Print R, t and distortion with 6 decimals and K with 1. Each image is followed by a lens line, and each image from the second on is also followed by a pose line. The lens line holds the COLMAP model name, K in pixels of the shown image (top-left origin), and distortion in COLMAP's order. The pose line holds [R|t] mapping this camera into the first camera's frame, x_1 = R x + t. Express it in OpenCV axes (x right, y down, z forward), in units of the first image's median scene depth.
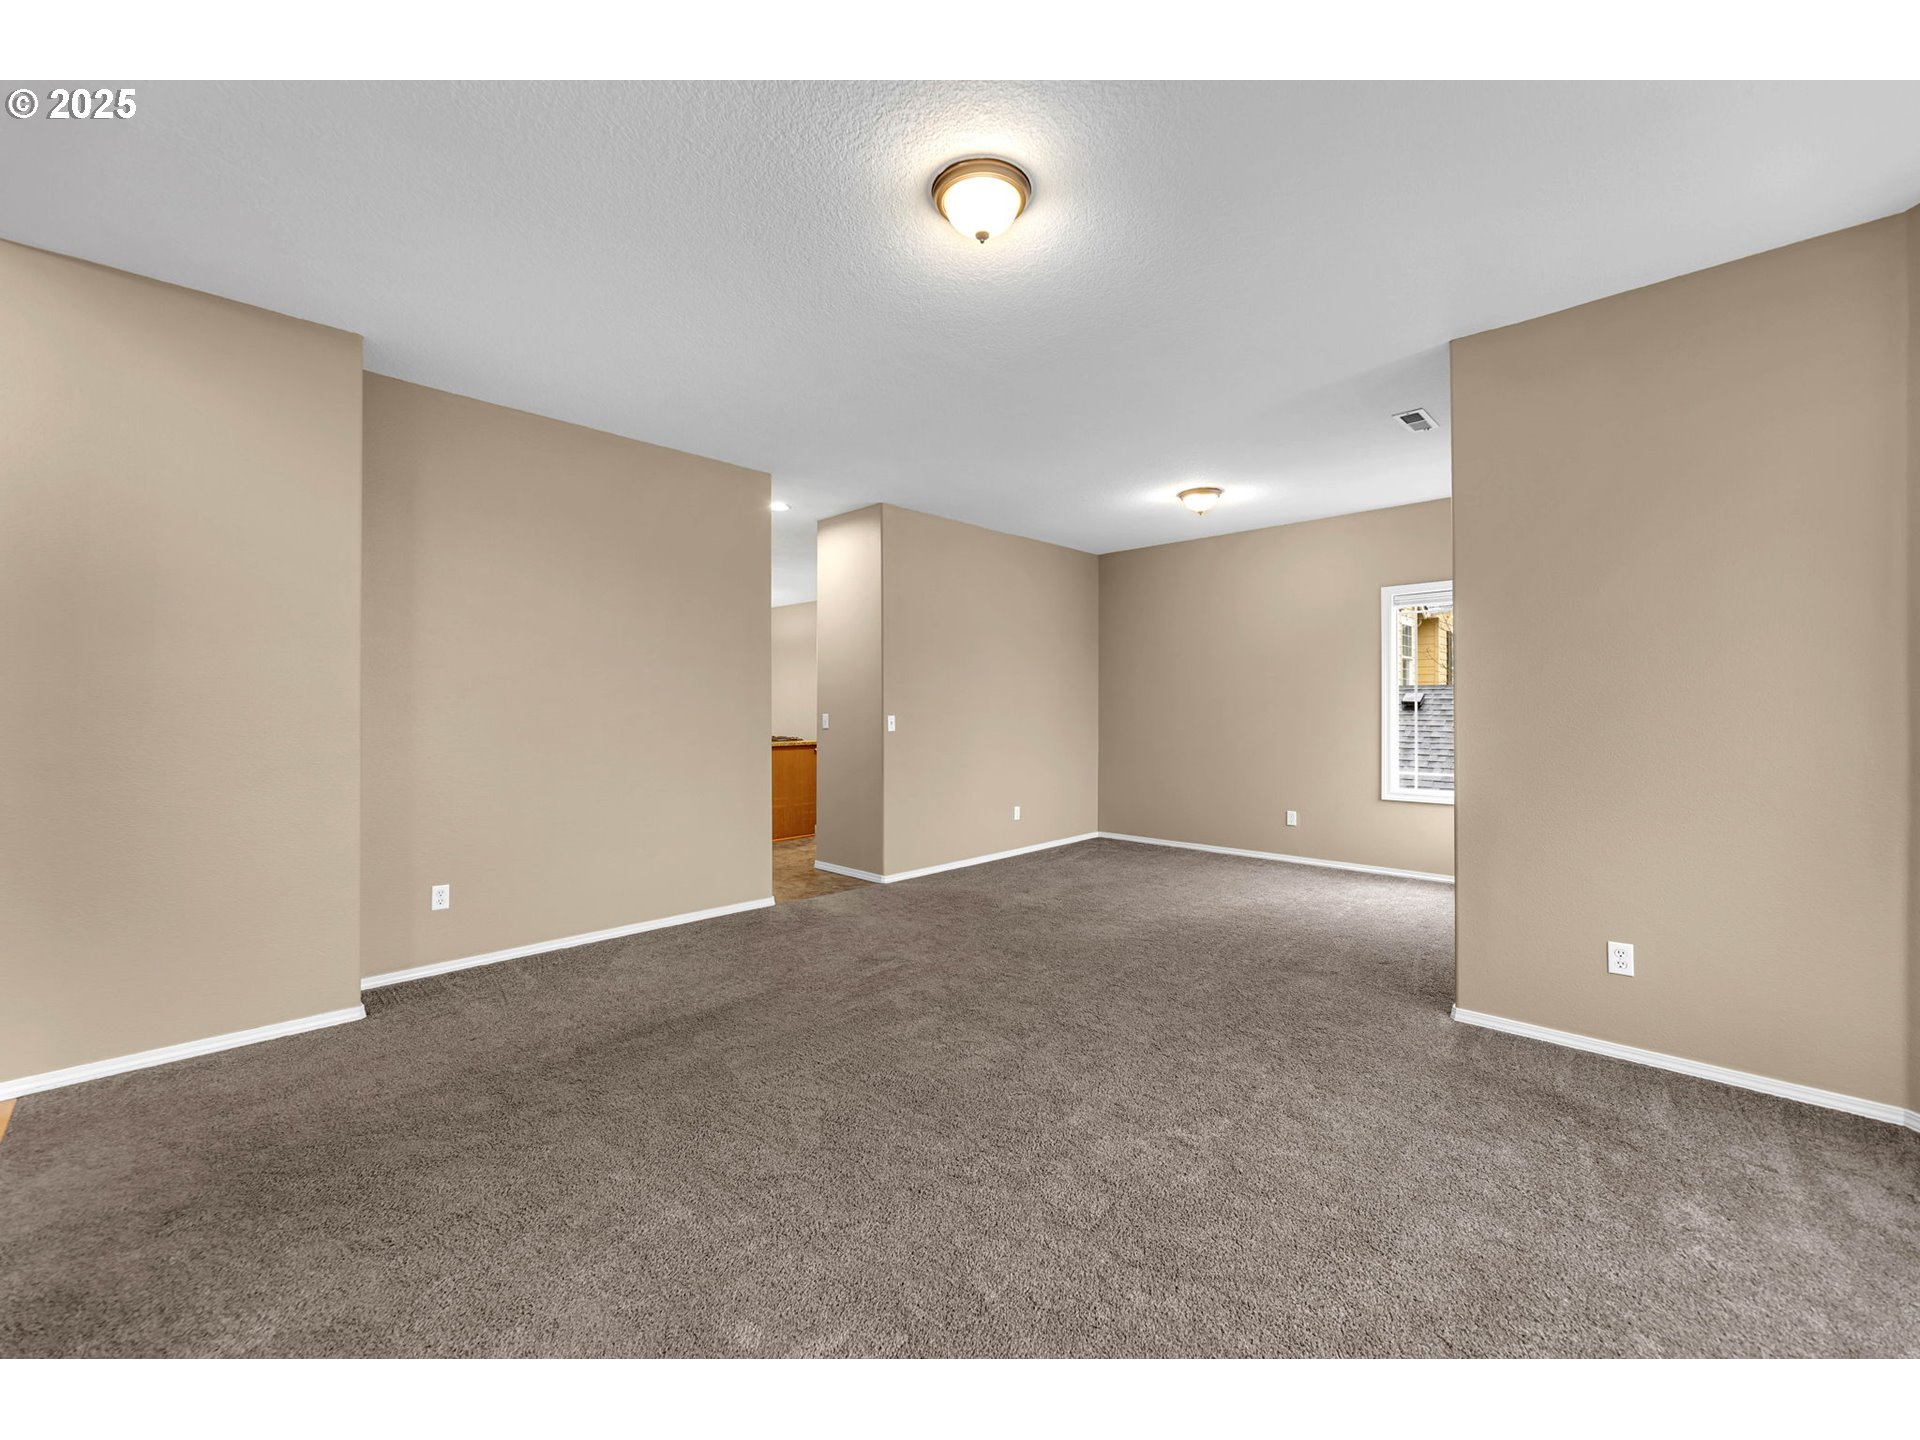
lens RADIAL K [[787.4, 0, 964.5], [0, 787.4, 708.4], [0, 0, 1]] dist [-0.006961, 0.000406]
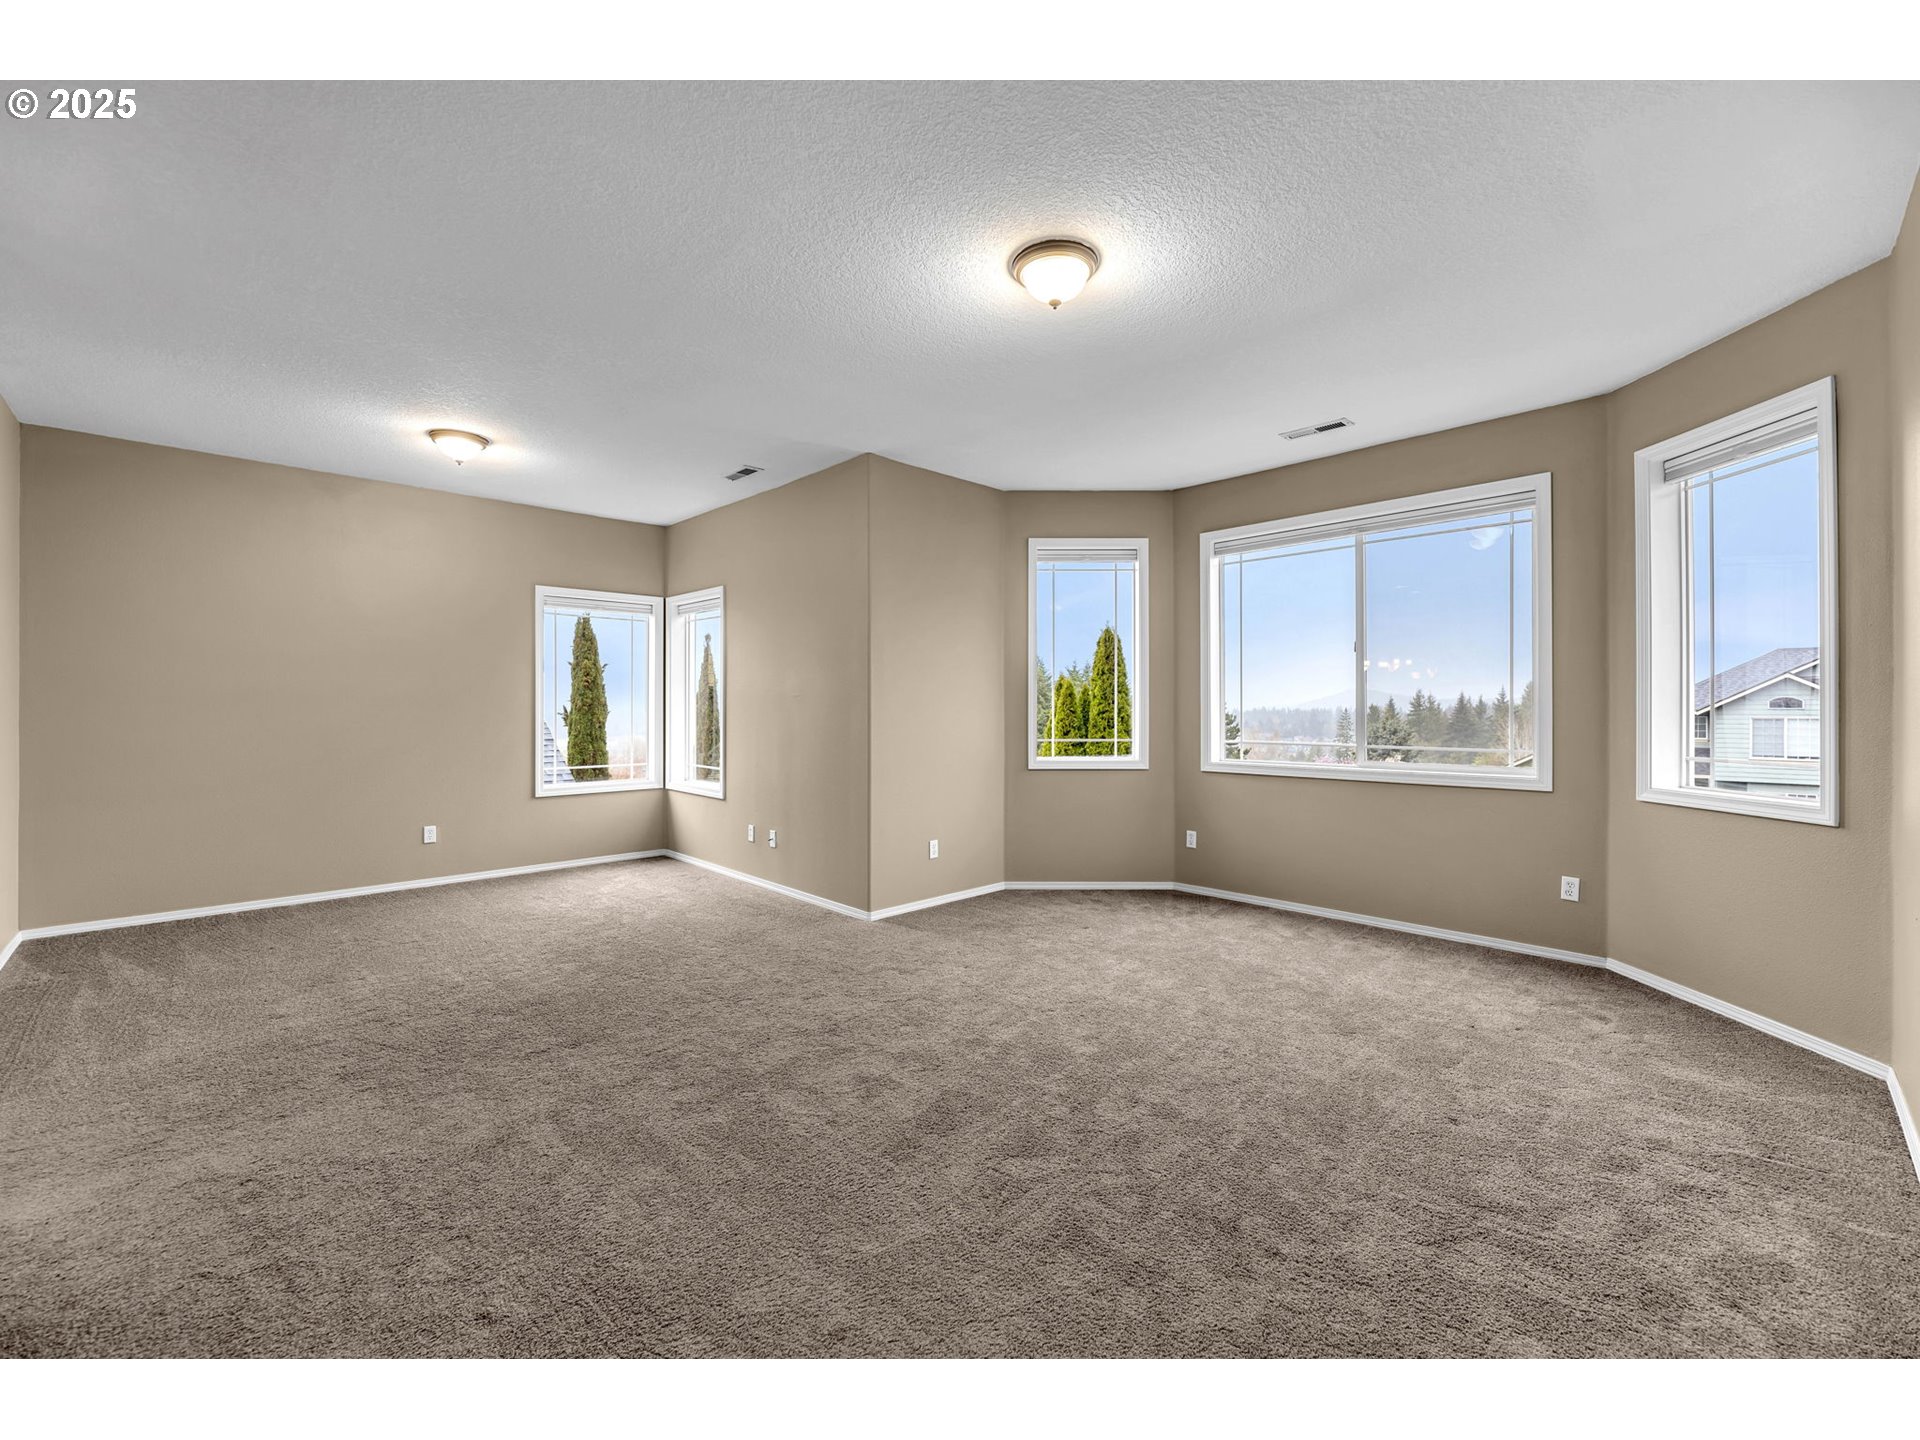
lens RADIAL K [[787.4, 0, 959.7], [0, 787.4, 706.6], [0, 0, 1]] dist [-0.006961, 0.000406]
pose [[0.021807, 0.001724, 0.999761, -0.741582], [-0.003860, 0.999991, -0.001640, 0.000738], [-0.999755, -0.003823, 0.021814, 0.716509]]
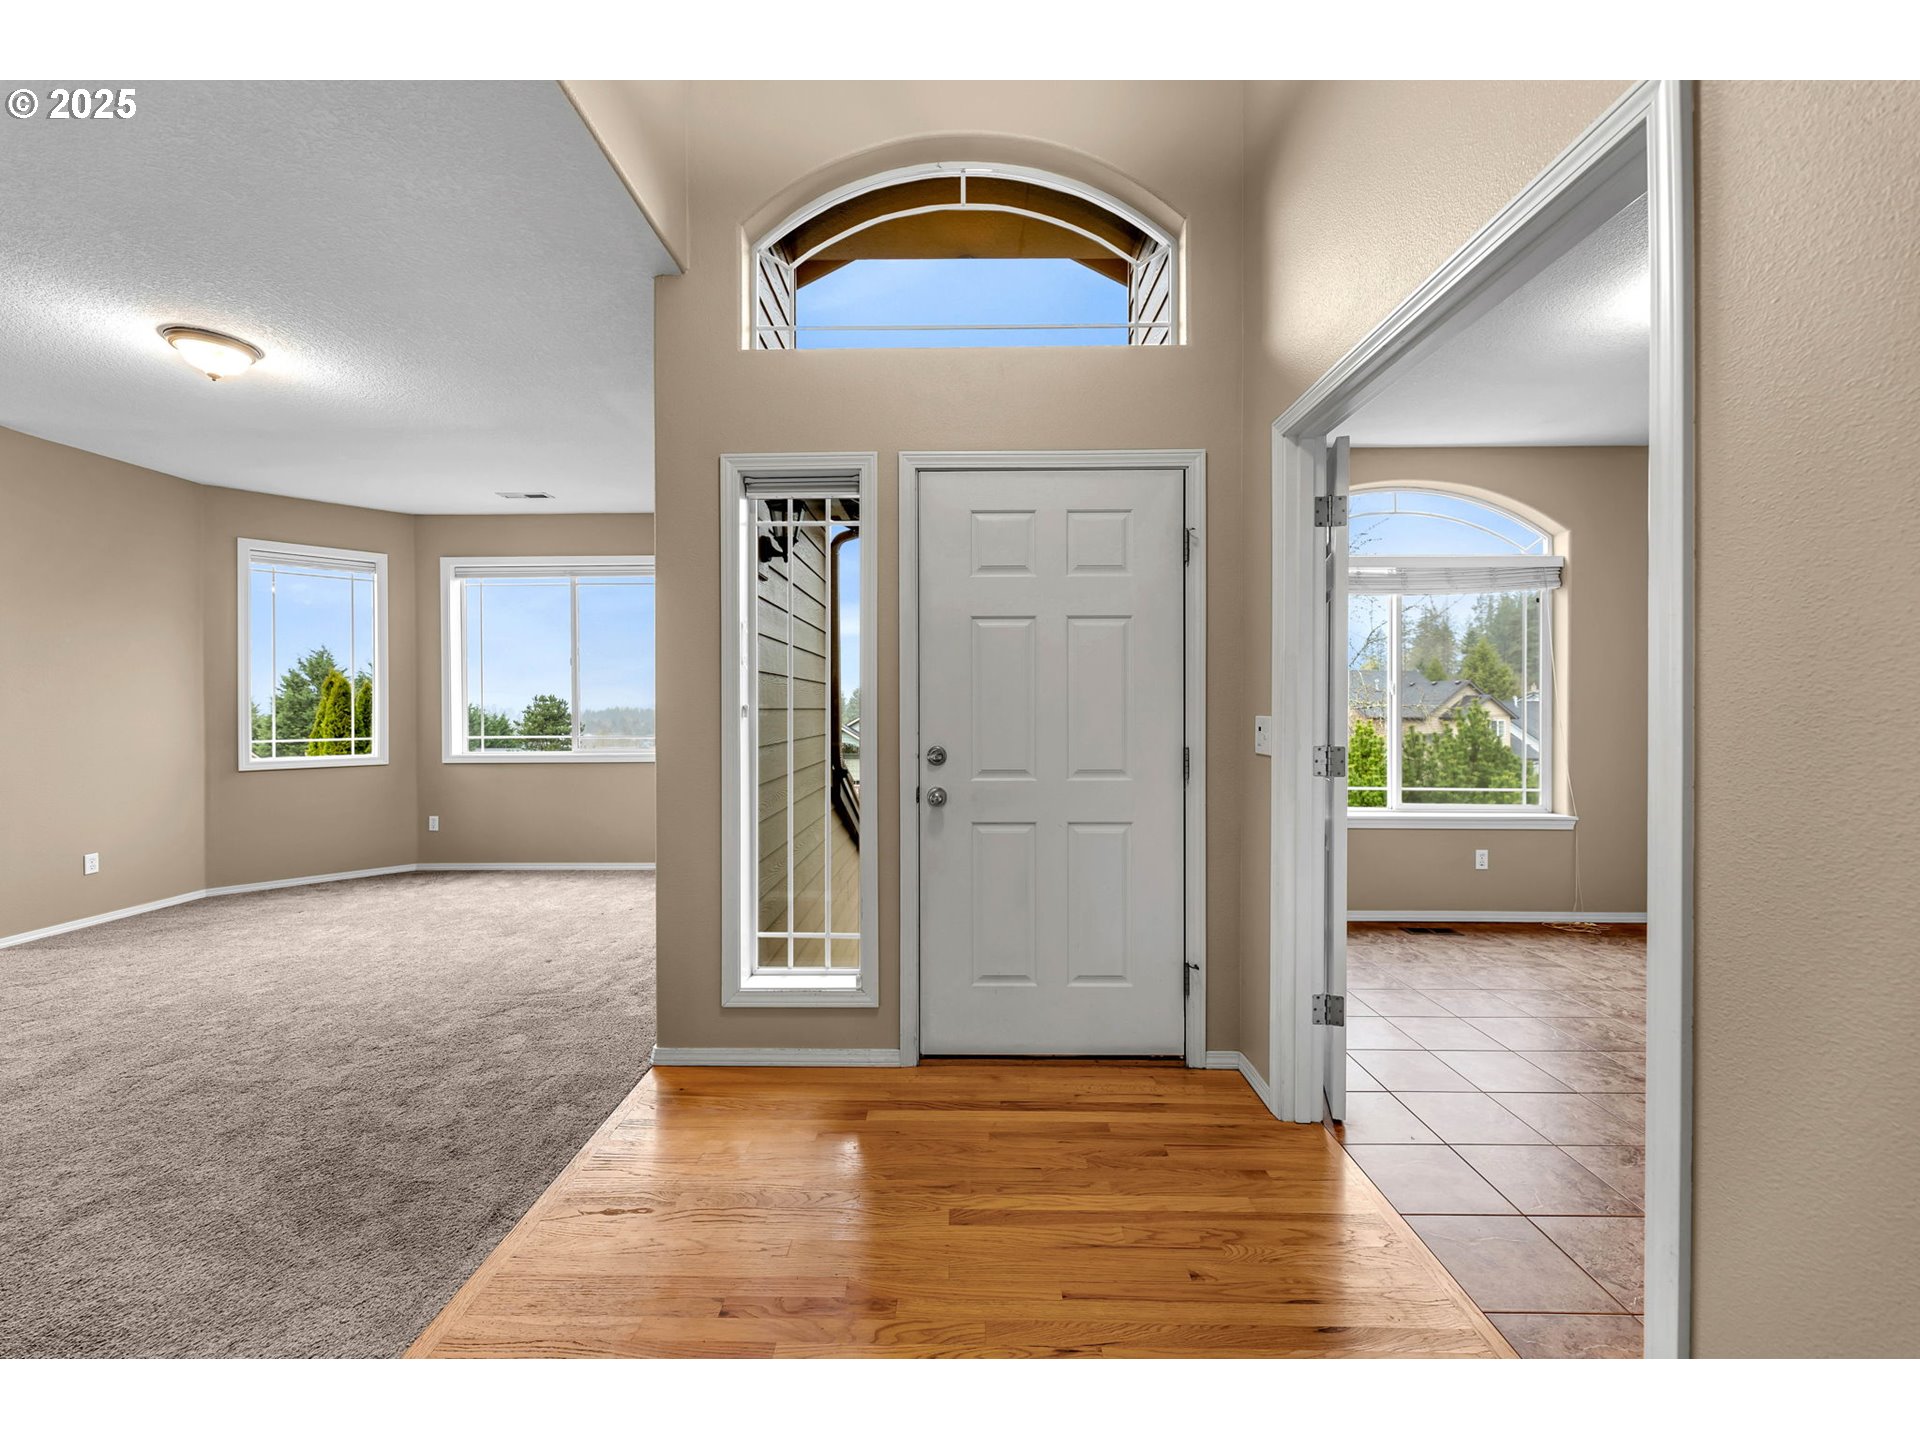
lens RADIAL K [[757.1, 0, 953.8], [0, 757.1, 708.7], [0, 0, 1]] dist [-0.000832, 0.000113]
pose [[-0.693787, -0.000160, 0.720180, -1.215976], [0.000863, 0.999999, 0.001053, -0.001615], [-0.720179, 0.001352, -0.693787, 0.634006]]
